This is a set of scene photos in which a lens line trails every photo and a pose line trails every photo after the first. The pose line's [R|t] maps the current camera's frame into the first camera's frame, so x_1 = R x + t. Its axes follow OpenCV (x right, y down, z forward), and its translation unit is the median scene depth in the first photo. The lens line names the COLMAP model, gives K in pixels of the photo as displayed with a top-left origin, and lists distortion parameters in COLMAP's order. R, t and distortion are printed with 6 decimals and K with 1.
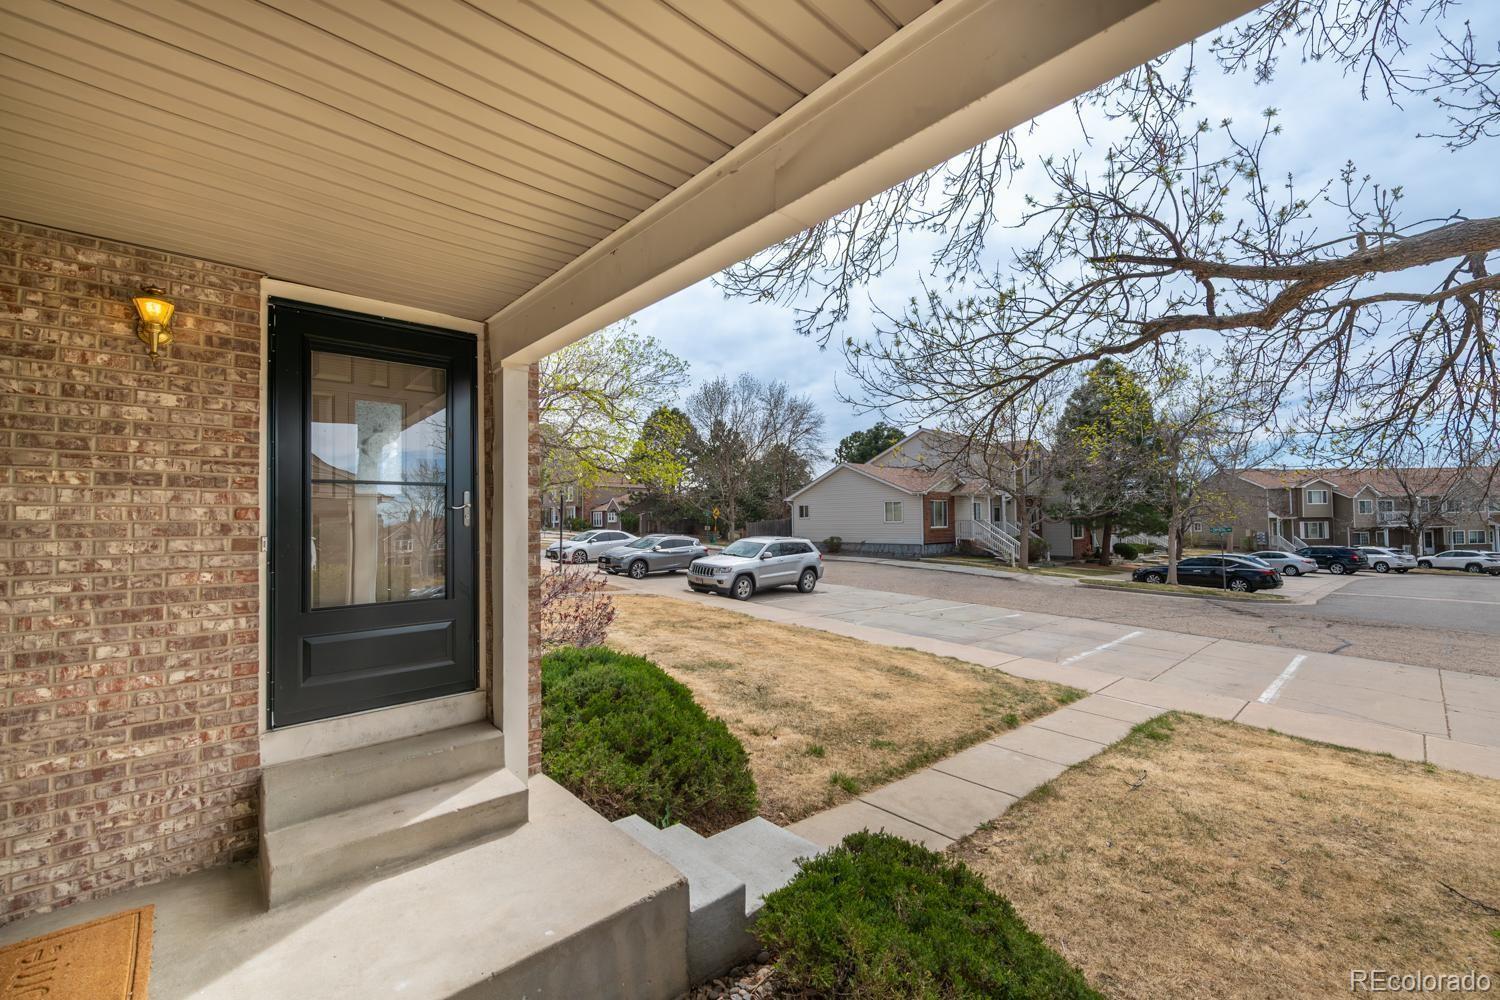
lens RADIAL K [[581.0, 0, 675.4], [0, 581.0, 503.2], [0, 0, 1]] dist [0.000407, -0.003479]
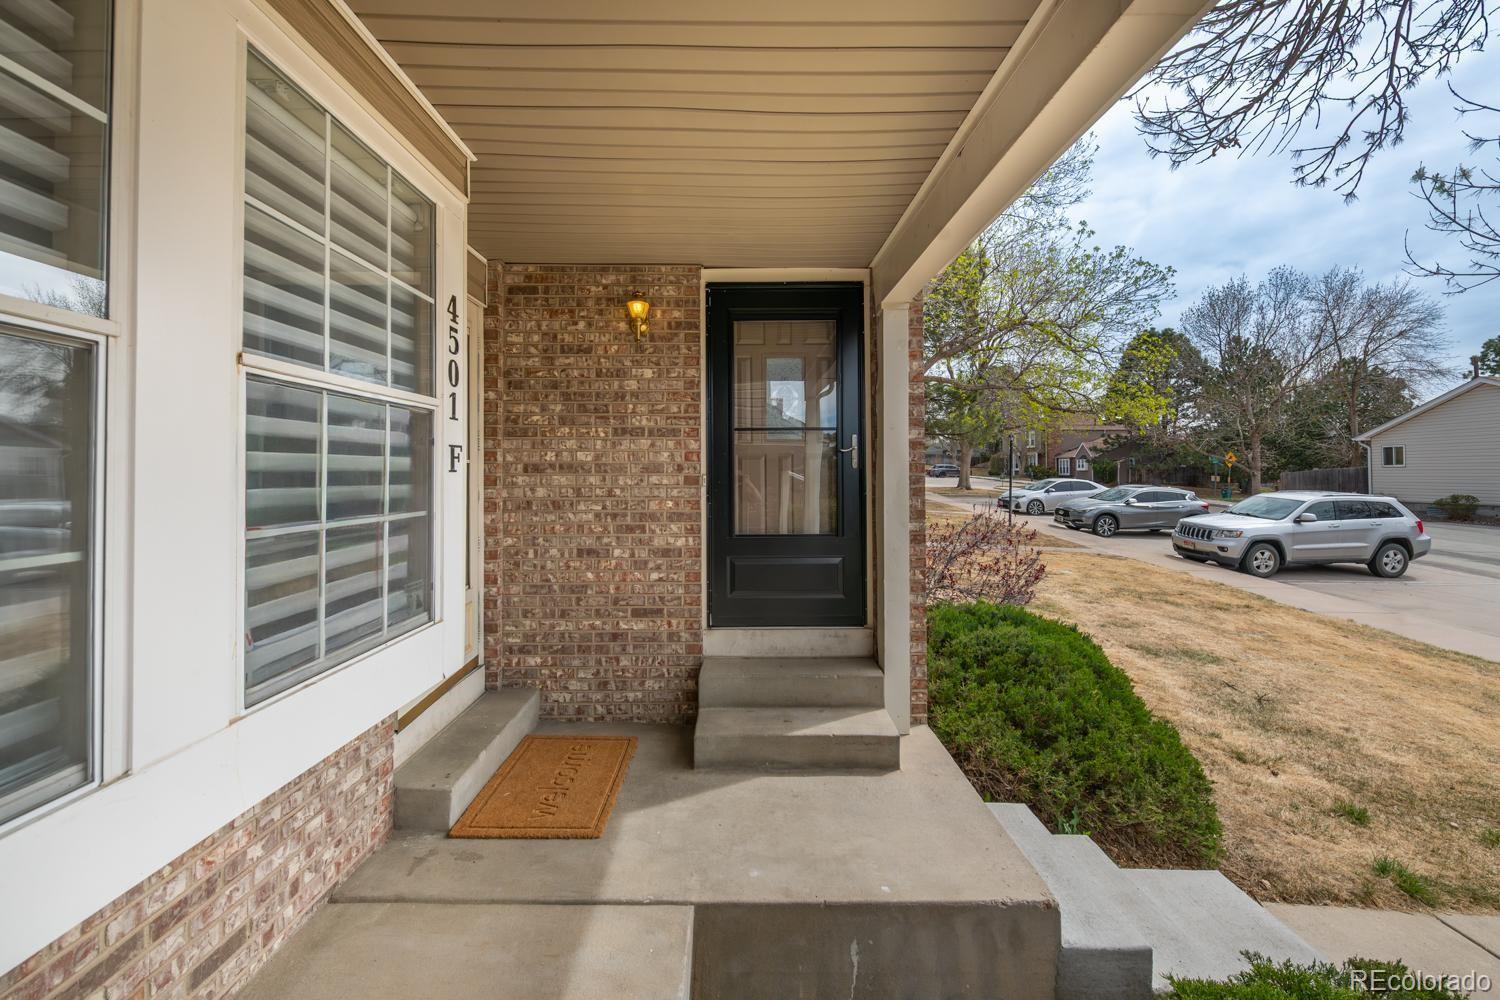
lens RADIAL K [[566.3, 0, 747.3], [0, 566.3, 459.8], [0, 0, 1]] dist [0.000850, -0.002363]
pose [[0.782049, -0.000852, -0.623216, 0.127097], [0.009731, 0.999894, 0.010845, 0.012372], [0.623140, -0.014546, 0.781975, 0.091332]]
